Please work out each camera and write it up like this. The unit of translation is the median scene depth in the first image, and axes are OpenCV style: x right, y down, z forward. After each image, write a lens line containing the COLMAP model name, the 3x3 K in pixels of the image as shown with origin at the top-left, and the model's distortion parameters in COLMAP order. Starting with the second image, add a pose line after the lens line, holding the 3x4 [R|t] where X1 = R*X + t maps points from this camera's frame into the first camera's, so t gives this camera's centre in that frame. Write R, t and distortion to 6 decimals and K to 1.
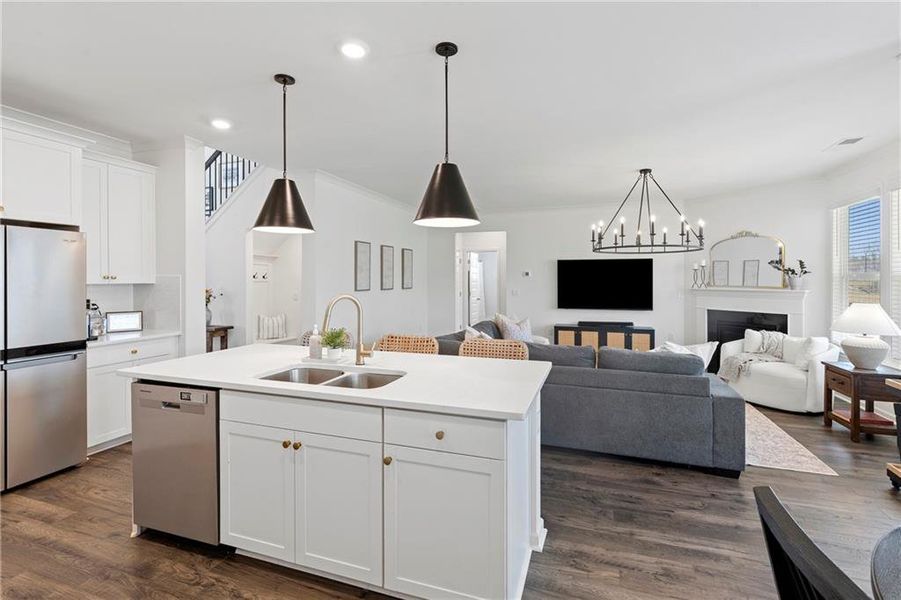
lens RADIAL K [[408.5, 0, 447.4], [0, 408.5, 284.4], [0, 0, 1]] dist [-0.004414, 0.001660]
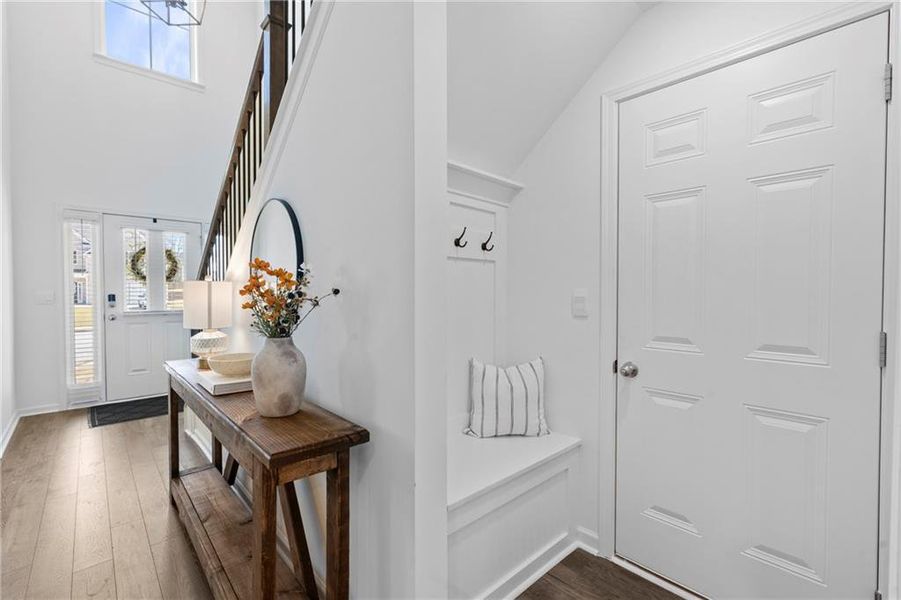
lens RADIAL K [[408.5, 0, 449.7], [0, 408.5, 297.6], [0, 0, 1]] dist [-0.004414, 0.001660]
pose [[0.886547, 0.008246, -0.462565, -0.322501], [-0.002819, 0.999919, 0.012422, 0.020300], [0.462630, -0.009709, 0.886498, 0.695449]]
